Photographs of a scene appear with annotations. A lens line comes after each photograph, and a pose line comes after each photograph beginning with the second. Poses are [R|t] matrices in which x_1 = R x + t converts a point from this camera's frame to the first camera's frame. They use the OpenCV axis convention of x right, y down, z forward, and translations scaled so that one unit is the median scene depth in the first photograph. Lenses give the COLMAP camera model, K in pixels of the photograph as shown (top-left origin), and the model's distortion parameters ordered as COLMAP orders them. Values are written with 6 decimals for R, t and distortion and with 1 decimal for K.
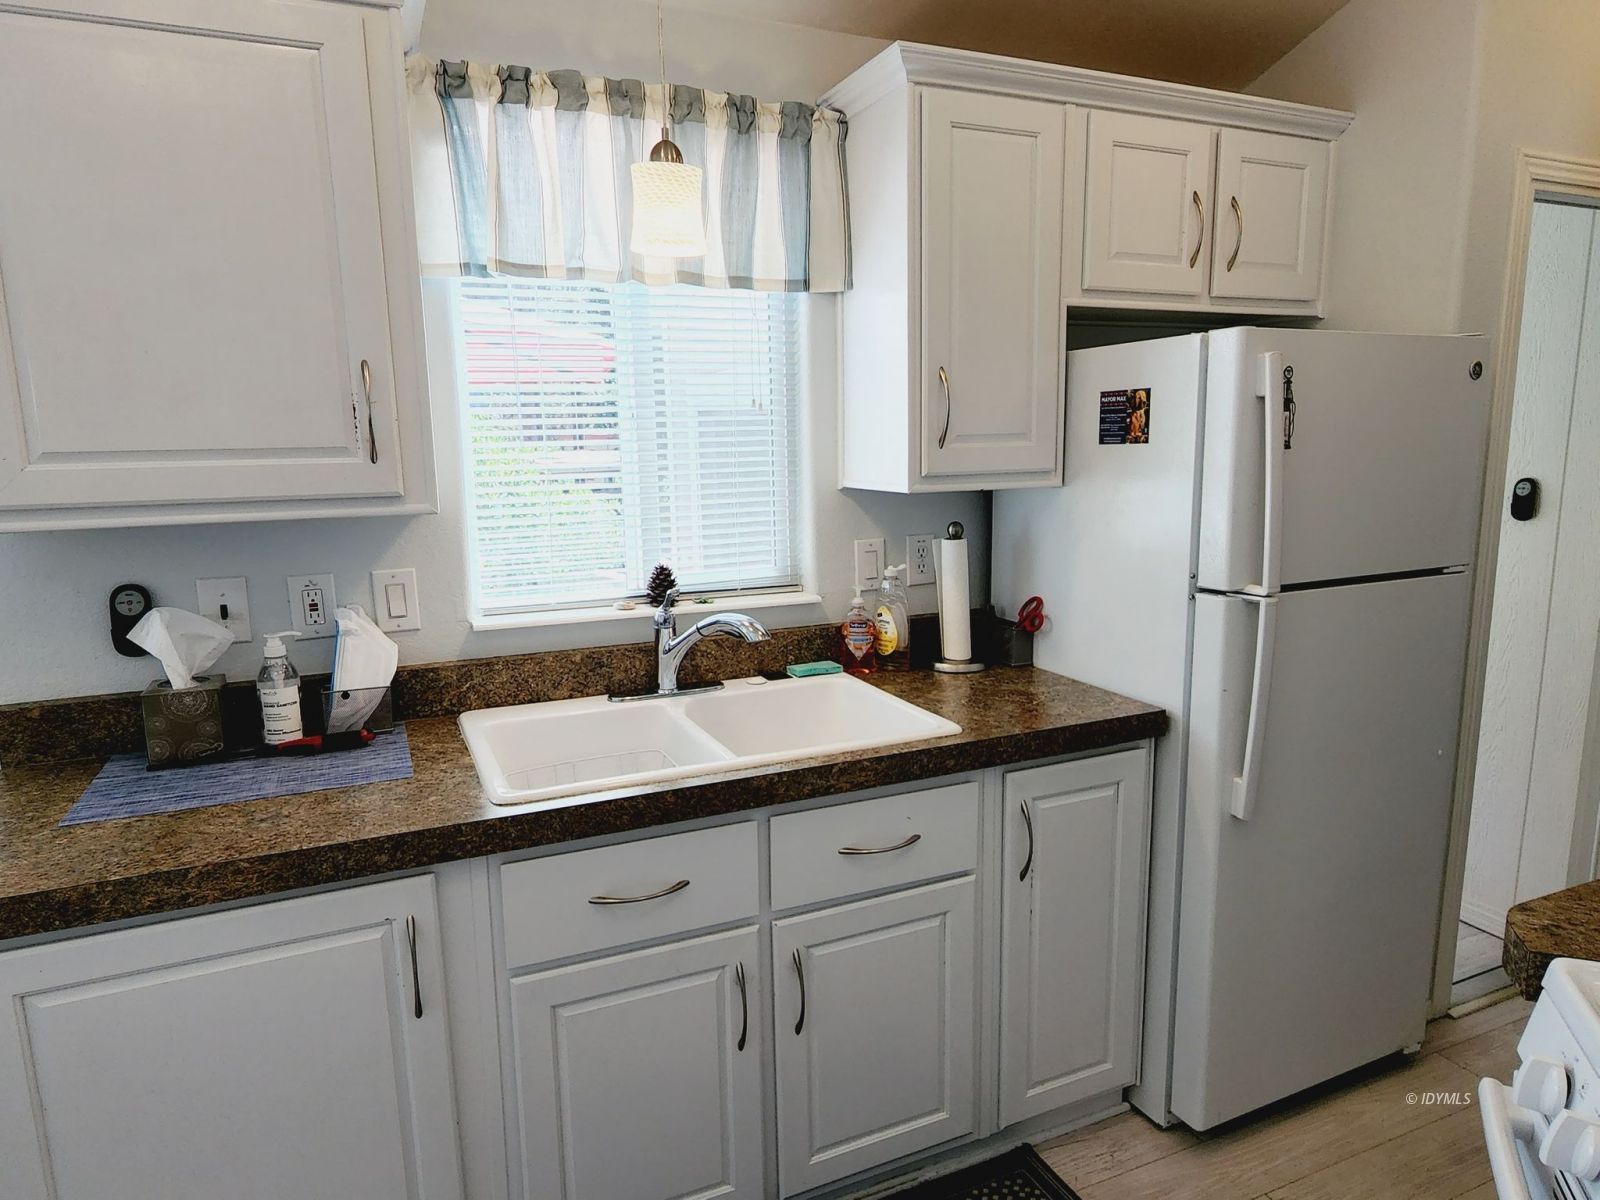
lens RADIAL K [[990.4, 0, 799.5], [0, 990.4, 601.6], [0, 0, 1]] dist [-0.001079, 0.001332]
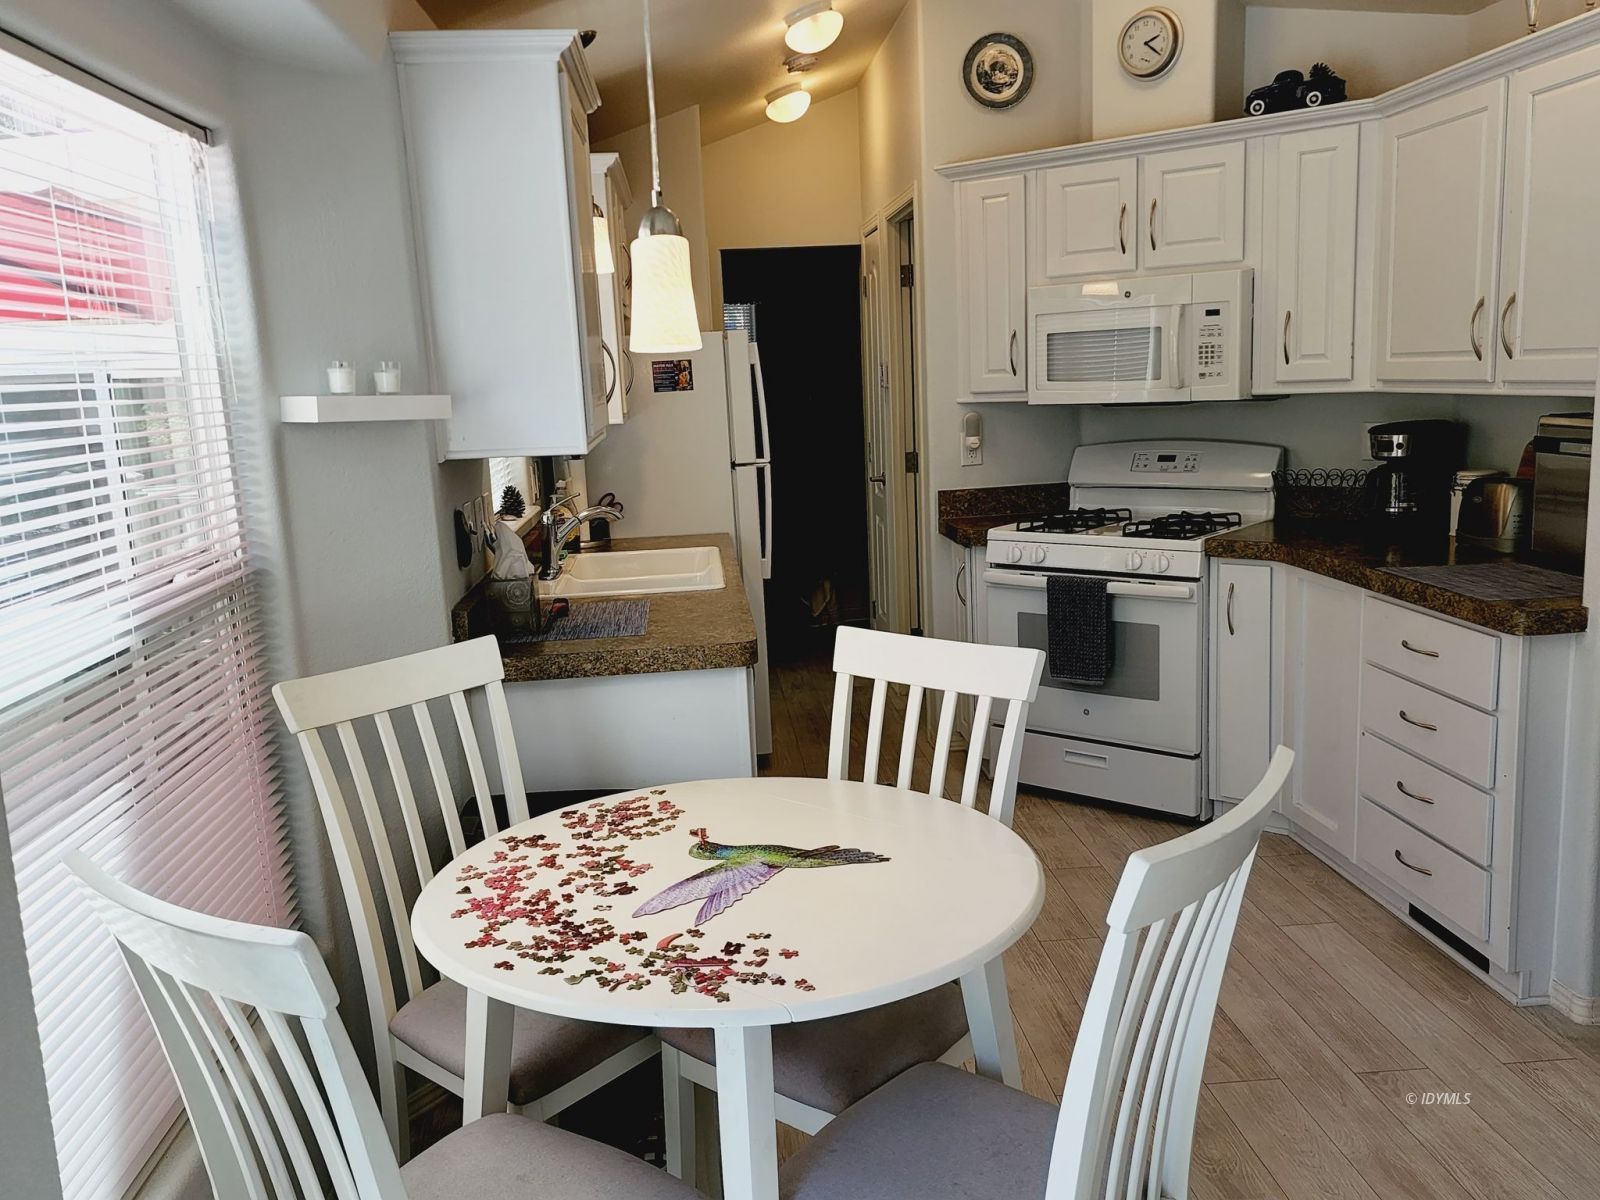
lens RADIAL K [[1335.7, 0, 785.0], [0, 1335.7, 594.5], [0, 0, 1]] dist [0.068102, -0.040673]
pose [[0.336380, -0.157690, 0.928430, -1.903130], [0.195500, 0.976096, 0.094954, 0.006047], [-0.921210, 0.149567, 0.359168, 0.020745]]
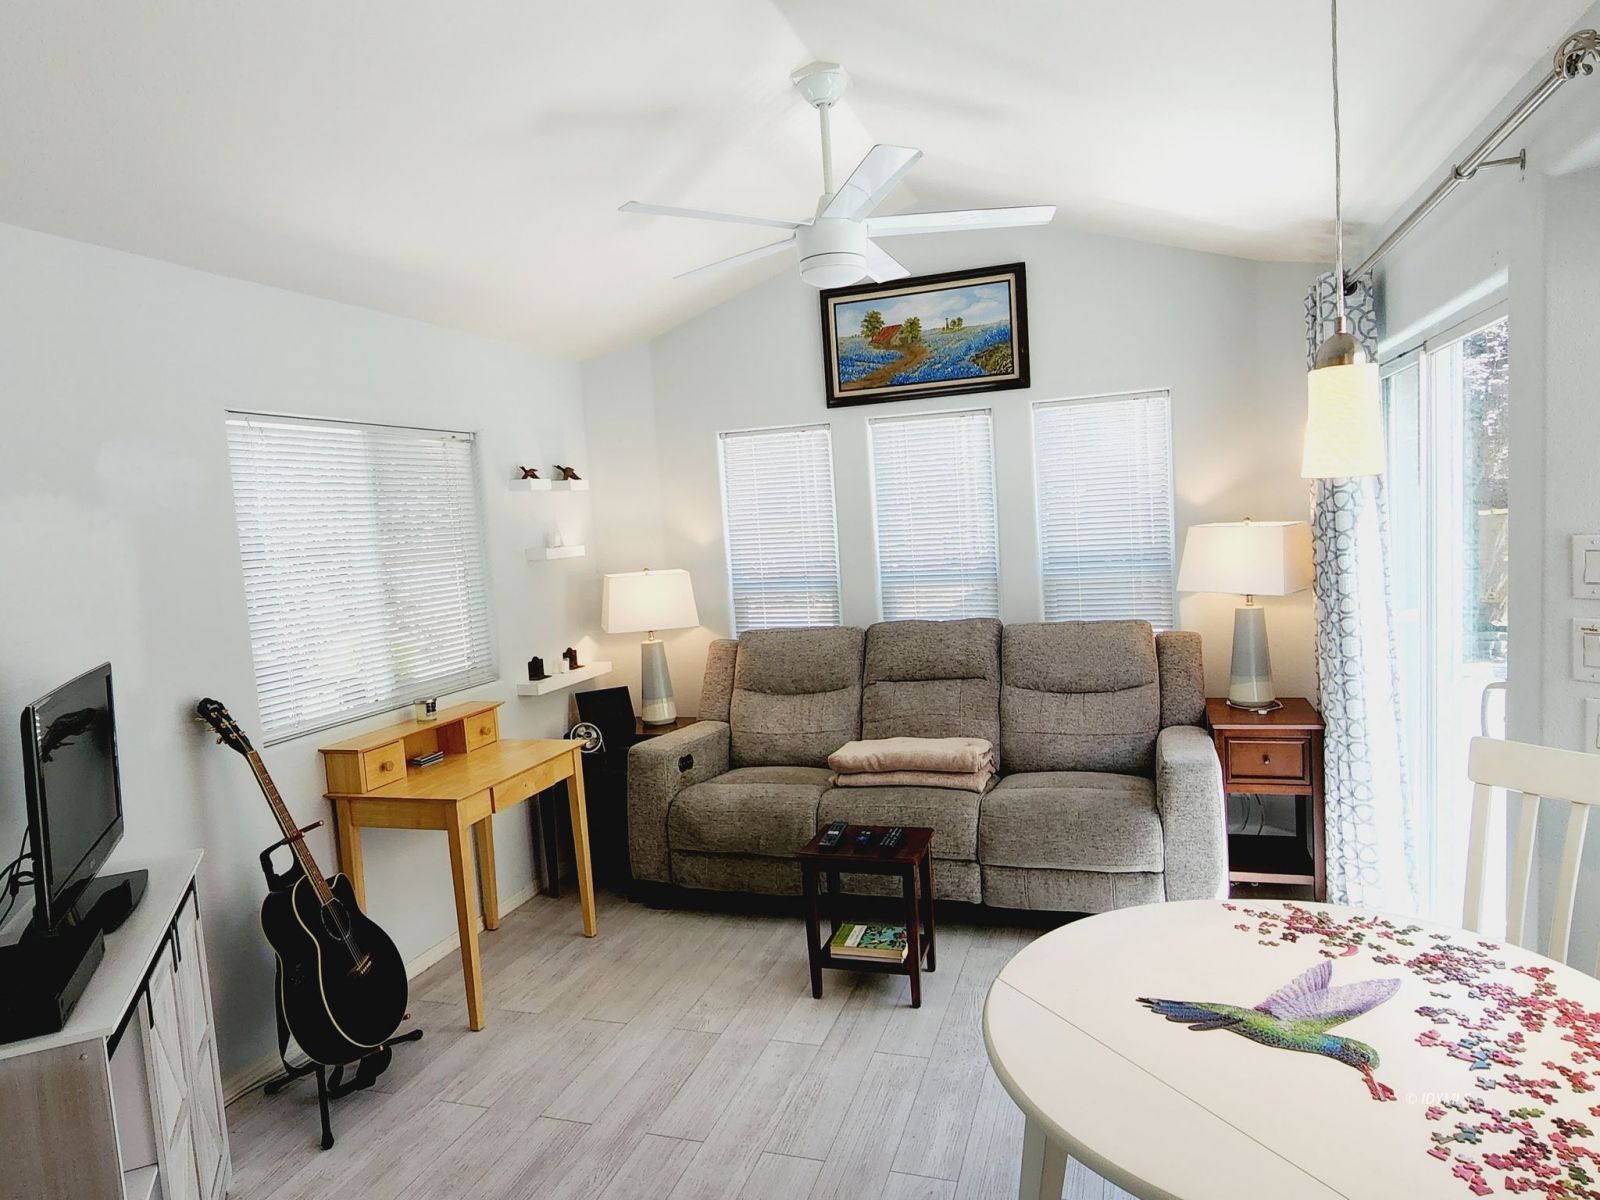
lens RADIAL K [[990.4, 0, 803.6], [0, 990.4, 610.6], [0, 0, 1]] dist [-0.001079, 0.001332]
pose [[-0.664712, 0.129292, -0.735827, -0.304627], [-0.048170, 0.975445, 0.214910, -0.123473], [0.745545, 0.178298, -0.642162, 0.575227]]
